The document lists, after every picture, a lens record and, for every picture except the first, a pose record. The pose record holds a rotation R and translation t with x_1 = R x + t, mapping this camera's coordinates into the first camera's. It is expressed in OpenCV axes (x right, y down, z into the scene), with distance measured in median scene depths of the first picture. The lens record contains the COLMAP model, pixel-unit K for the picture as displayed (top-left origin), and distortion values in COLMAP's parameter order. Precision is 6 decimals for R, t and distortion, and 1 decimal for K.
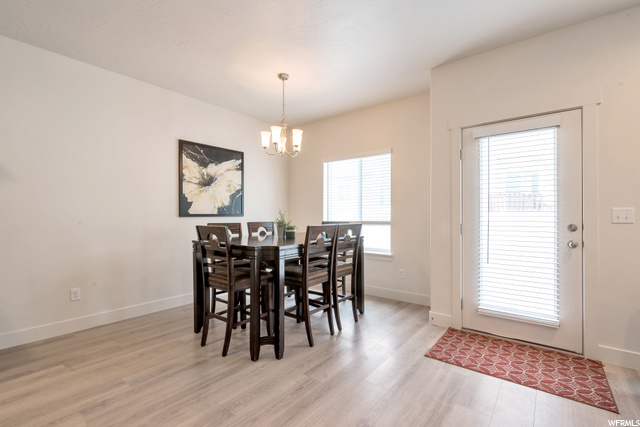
lens RADIAL K [[292.3, 0, 319.9], [0, 292.3, 216.1], [0, 0, 1]] dist [-0.001008, 0.000142]
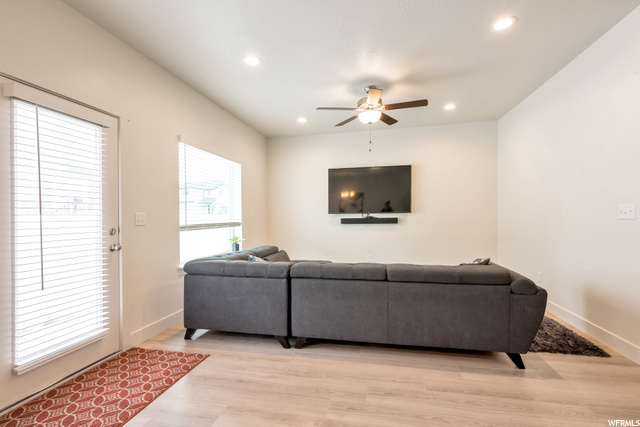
lens RADIAL K [[292.3, 0, 322.6], [0, 292.3, 213.2], [0, 0, 1]] dist [-0.001008, 0.000142]
pose [[-0.442315, 0.009655, 0.896808, -0.381580], [0.007446, 0.999947, -0.007093, -0.011602], [-0.896829, 0.003540, -0.442363, 0.807119]]
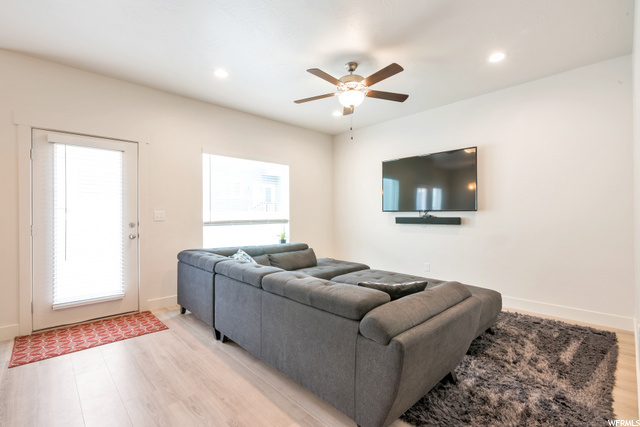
lens RADIAL K [[292.3, 0, 323.6], [0, 292.3, 212.1], [0, 0, 1]] dist [-0.001008, 0.000142]
pose [[0.137001, 0.003150, 0.990566, -0.429943], [0.001864, 0.999992, -0.003438, -0.015744], [-0.990569, 0.002318, 0.136994, -0.124999]]
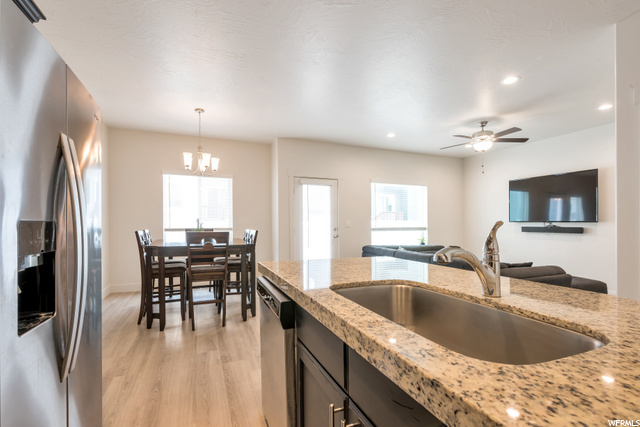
lens RADIAL K [[292.3, 0, 329.8], [0, 292.3, 217.1], [0, 0, 1]] dist [-0.001008, 0.000142]
pose [[0.480980, 0.014684, 0.876608, -1.265718], [-0.004567, 0.999888, -0.014243, -0.024175], [-0.876719, 0.002847, 0.480994, -0.111275]]
